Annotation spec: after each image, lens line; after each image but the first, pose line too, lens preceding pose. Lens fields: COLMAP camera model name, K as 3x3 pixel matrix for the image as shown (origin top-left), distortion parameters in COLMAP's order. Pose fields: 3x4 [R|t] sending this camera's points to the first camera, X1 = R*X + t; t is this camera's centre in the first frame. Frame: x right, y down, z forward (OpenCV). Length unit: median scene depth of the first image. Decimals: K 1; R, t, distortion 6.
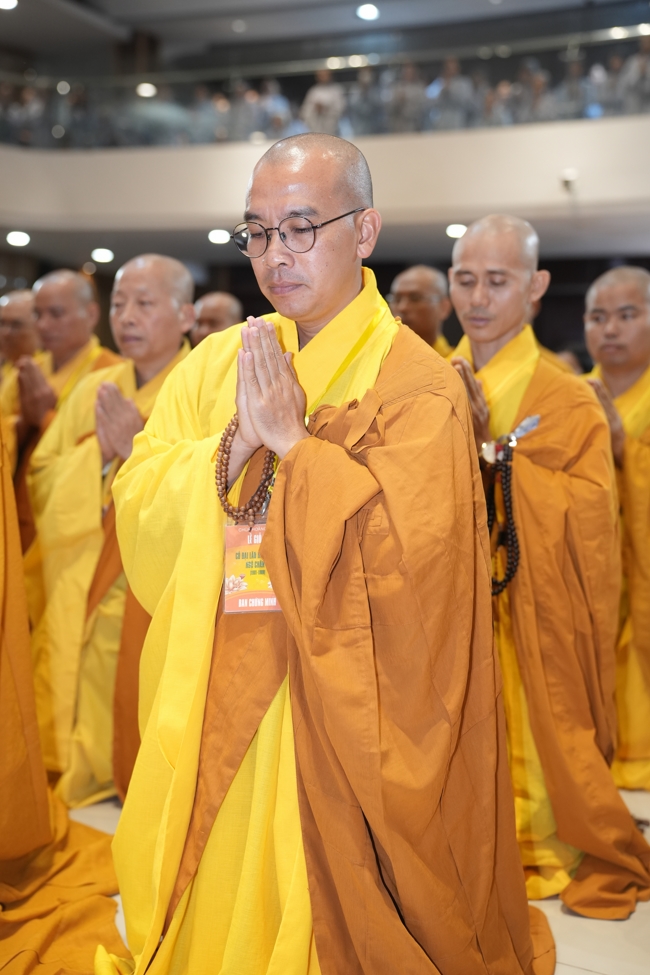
lens RADIAL K [[1408.0, 0, 322.3], [0, 1408.0, 480.9], [0, 0, 1]] dist [0.062681, 0.000000]
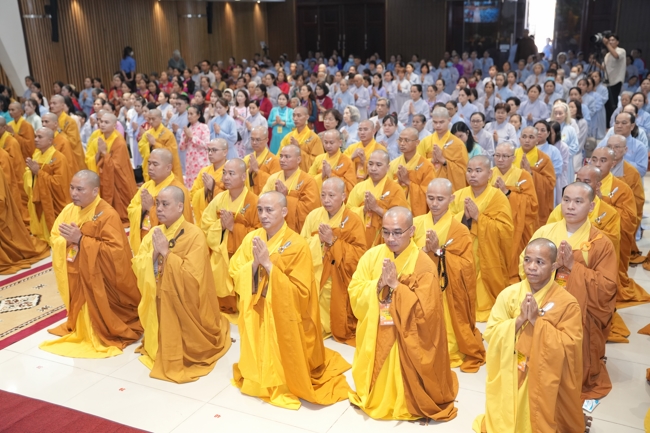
lens RADIAL K [[725.6, 0, 324.9], [0, 725.6, 221.6], [0, 0, 1]] dist [0.062181, 0.000000]
pose [[0.998816, -0.048456, -0.004291, -0.206603], [0.048096, 0.970463, 0.236407, -0.705168], [-0.007291, -0.236334, 0.971645, -0.996408]]
